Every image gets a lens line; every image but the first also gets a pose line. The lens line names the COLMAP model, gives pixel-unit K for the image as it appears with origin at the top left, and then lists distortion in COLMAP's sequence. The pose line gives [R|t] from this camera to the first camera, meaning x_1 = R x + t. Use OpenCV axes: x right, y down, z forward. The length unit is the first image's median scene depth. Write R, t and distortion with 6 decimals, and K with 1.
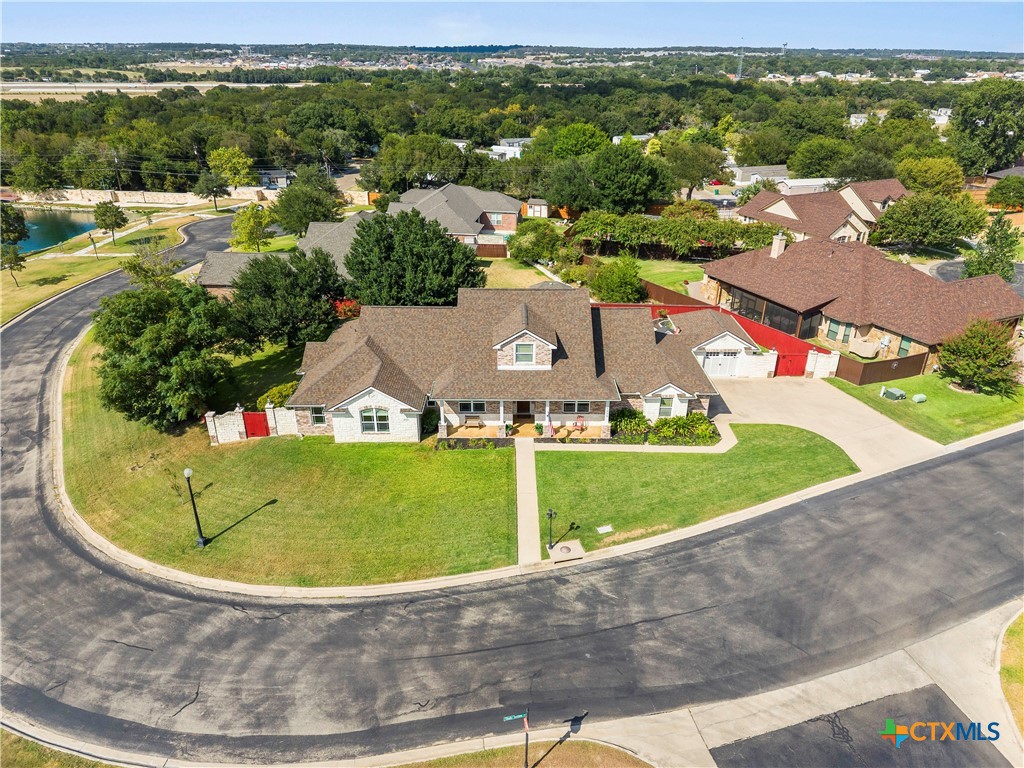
lens RADIAL K [[695.2, 0, 512.0], [0, 695.2, 384.0], [0, 0, 1]] dist [0.050477, -0.048156]
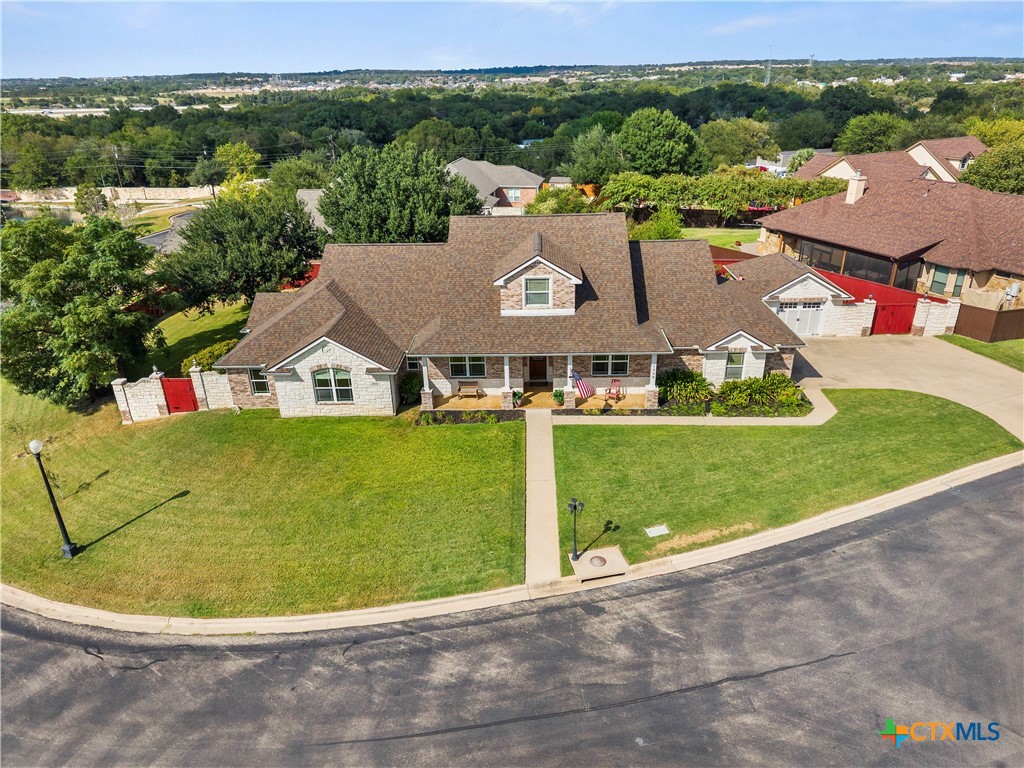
lens RADIAL K [[697.5, 0, 512.0], [0, 697.5, 384.0], [0, 0, 1]] dist [0.016357, -0.001196]
pose [[0.999128, -0.010996, -0.040283, 0.019753], [0.009894, 0.999574, -0.027462, 0.072272], [0.040568, 0.027040, 0.998811, 0.275204]]
